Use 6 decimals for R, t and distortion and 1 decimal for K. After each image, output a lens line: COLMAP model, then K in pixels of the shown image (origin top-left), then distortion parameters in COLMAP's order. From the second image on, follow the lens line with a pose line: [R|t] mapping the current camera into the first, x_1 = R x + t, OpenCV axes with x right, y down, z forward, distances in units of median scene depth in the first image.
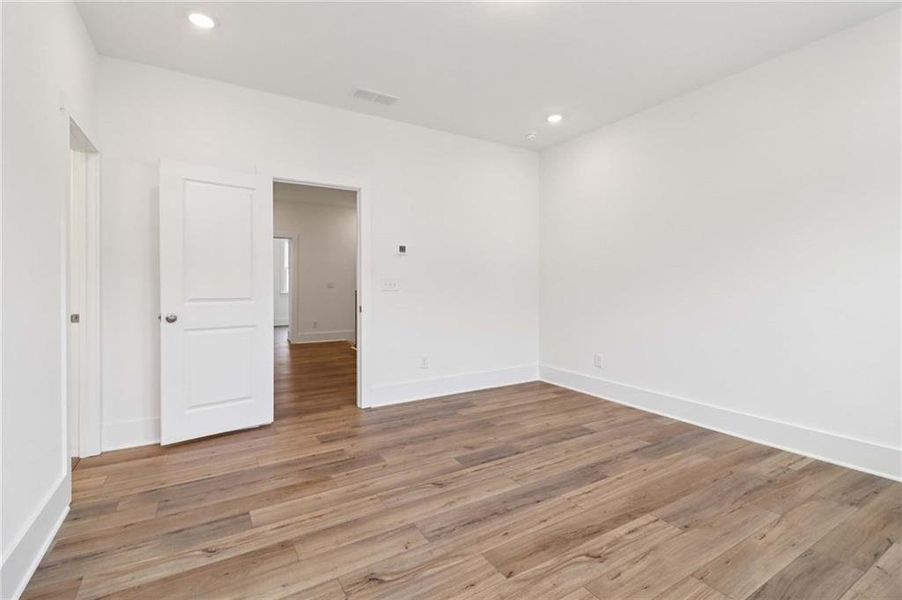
lens RADIAL K [[415.5, 0, 454.1], [0, 415.5, 285.8], [0, 0, 1]] dist [0.018334, -0.009251]
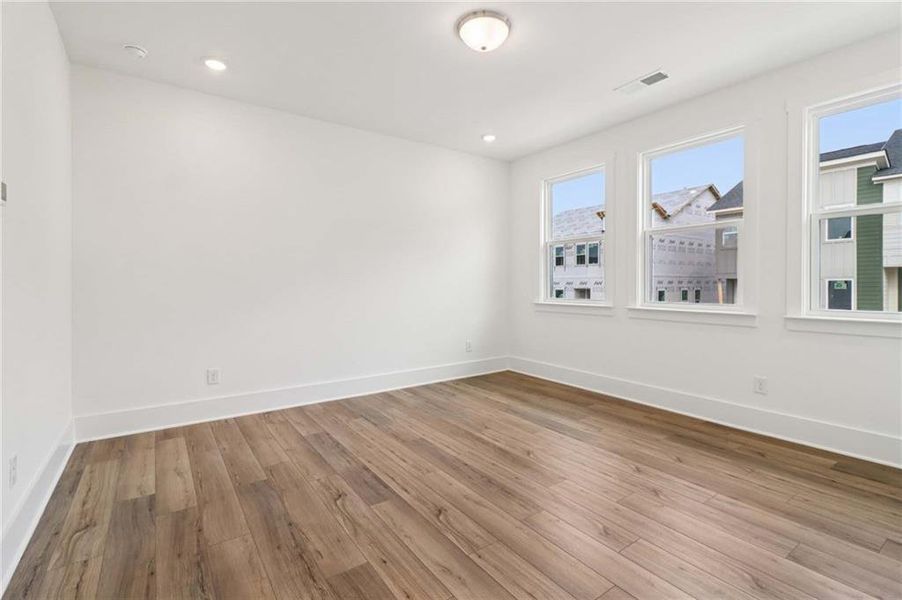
lens RADIAL K [[415.5, 0, 454.1], [0, 415.5, 285.8], [0, 0, 1]] dist [0.018334, -0.009251]
pose [[-0.074187, -0.001001, 0.997244, -0.893934], [0.005415, 0.999984, 0.001407, 0.001786], [-0.997230, 0.005505, -0.074181, 1.012800]]
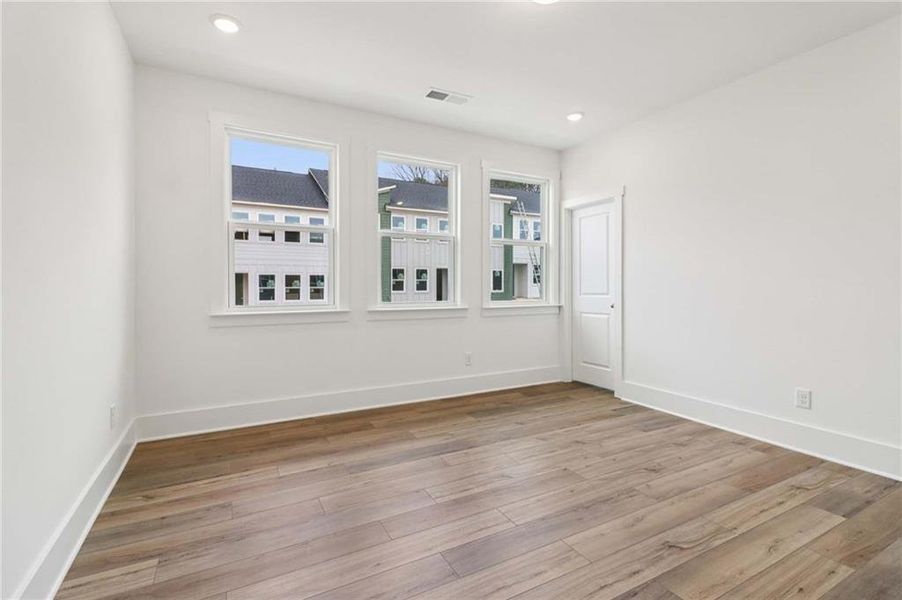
lens RADIAL K [[415.5, 0, 454.1], [0, 415.5, 285.8], [0, 0, 1]] dist [0.018334, -0.009251]
pose [[-0.998667, 0.004589, 0.051419, 0.316126], [0.005041, 0.999950, 0.008668, -0.009124], [-0.051377, 0.008915, -0.998640, 1.748387]]
